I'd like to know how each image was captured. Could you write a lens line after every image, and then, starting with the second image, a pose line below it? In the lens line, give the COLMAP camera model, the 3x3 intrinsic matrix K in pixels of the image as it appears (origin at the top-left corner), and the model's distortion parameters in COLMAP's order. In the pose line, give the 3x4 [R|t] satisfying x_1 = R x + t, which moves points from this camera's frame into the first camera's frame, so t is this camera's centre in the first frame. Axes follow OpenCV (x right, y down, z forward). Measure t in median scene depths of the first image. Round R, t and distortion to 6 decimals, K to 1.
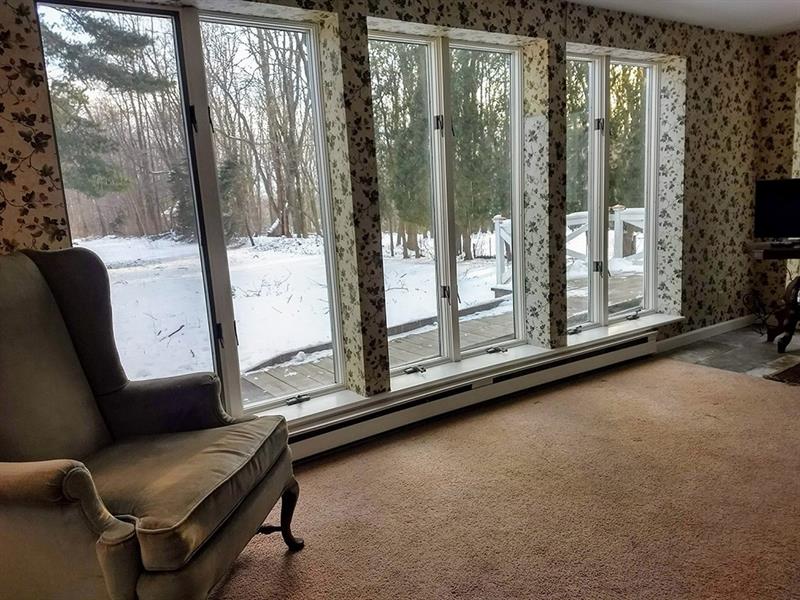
lens RADIAL K [[611.8, 0, 395.7], [0, 611.8, 298.6], [0, 0, 1]] dist [0.291118, -0.301805]
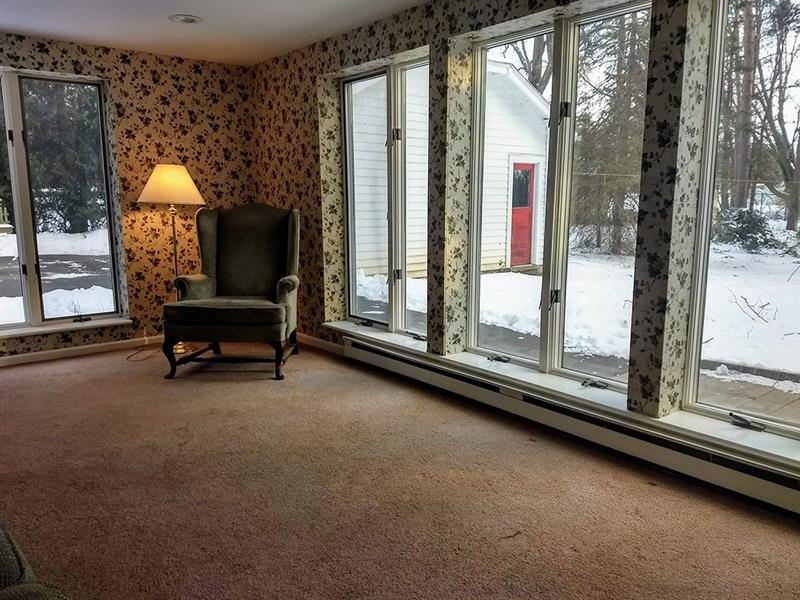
lens RADIAL K [[611.8, 0, 395.7], [0, 611.8, 298.6], [0, 0, 1]] dist [0.291118, -0.301805]
pose [[0.087194, 0.216607, -0.972357, 0.964675], [-0.163168, 0.965998, 0.200558, -0.155503], [0.982738, 0.141170, 0.119573, 0.660528]]
